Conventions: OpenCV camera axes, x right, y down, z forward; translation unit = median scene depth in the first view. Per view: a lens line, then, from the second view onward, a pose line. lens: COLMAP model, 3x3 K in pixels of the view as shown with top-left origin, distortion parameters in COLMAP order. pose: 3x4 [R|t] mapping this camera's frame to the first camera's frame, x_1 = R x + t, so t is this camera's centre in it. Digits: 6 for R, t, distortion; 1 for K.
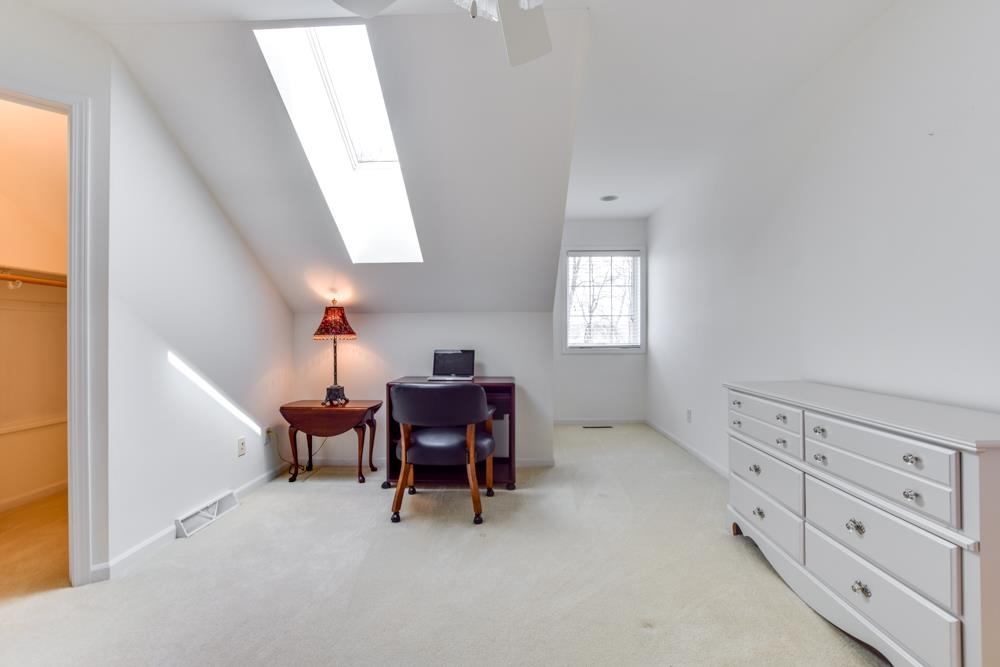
lens RADIAL K [[445.2, 0, 500.7], [0, 445.2, 335.2], [0, 0, 1]] dist [-0.022239, 0.003028]
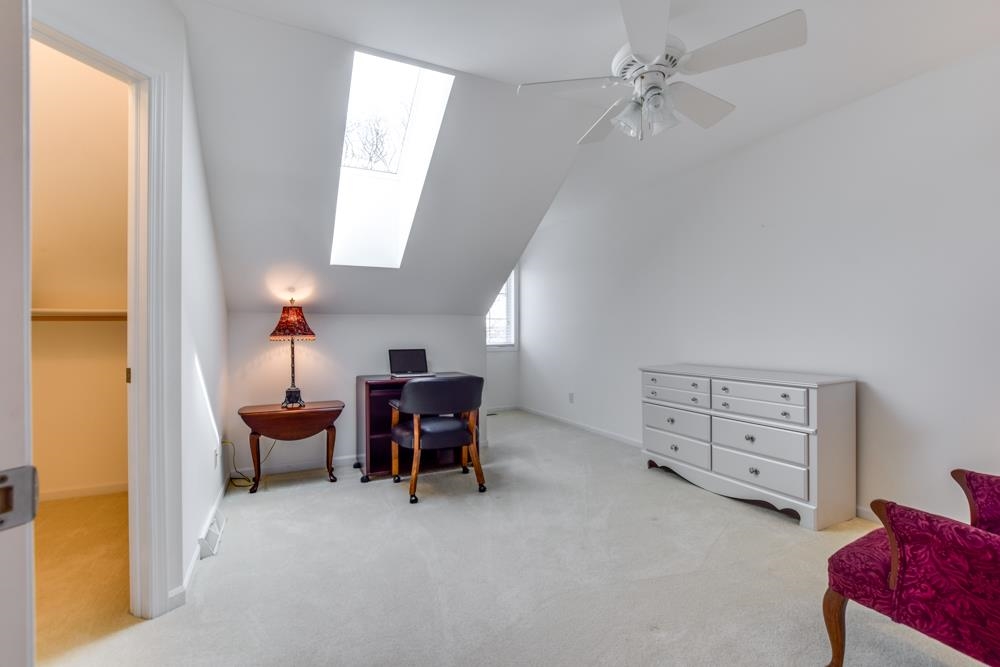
lens RADIAL K [[445.2, 0, 504.1], [0, 445.2, 335.7], [0, 0, 1]] dist [-0.022239, 0.003028]
pose [[0.883146, -0.001683, 0.469094, -0.479791], [0.002330, 0.999997, -0.000799, 0.001856], [-0.469092, 0.001799, 0.883148, -0.078478]]
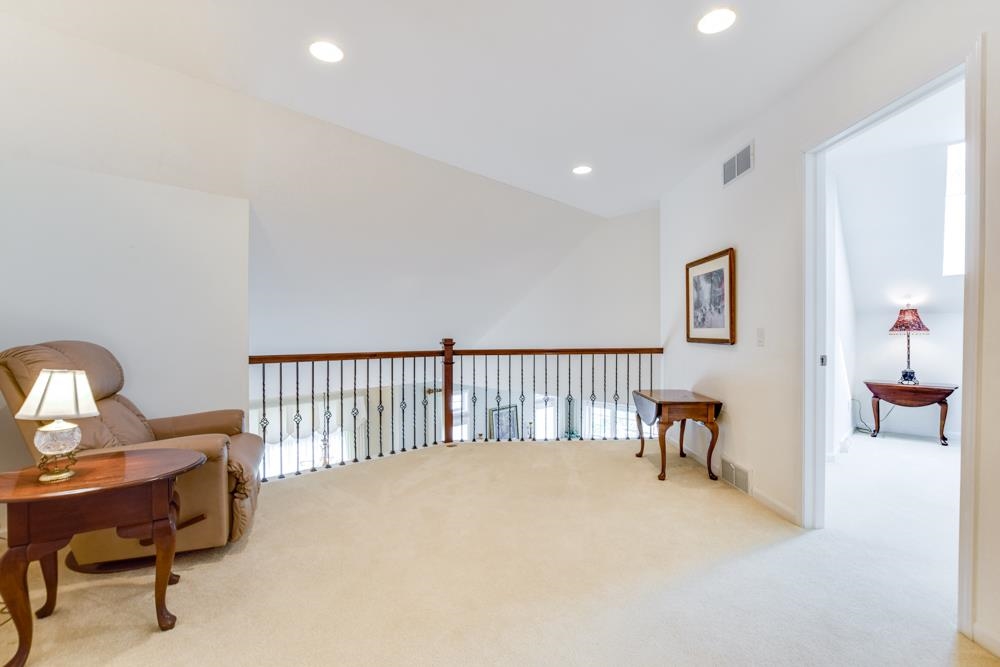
lens RADIAL K [[445.2, 0, 502.8], [0, 445.2, 339.1], [0, 0, 1]] dist [-0.022239, 0.003028]
pose [[0.743482, 0.003370, -0.668747, -0.457167], [0.003631, 0.999952, 0.009076, 0.008936], [0.668746, -0.009176, 0.743434, -0.858659]]
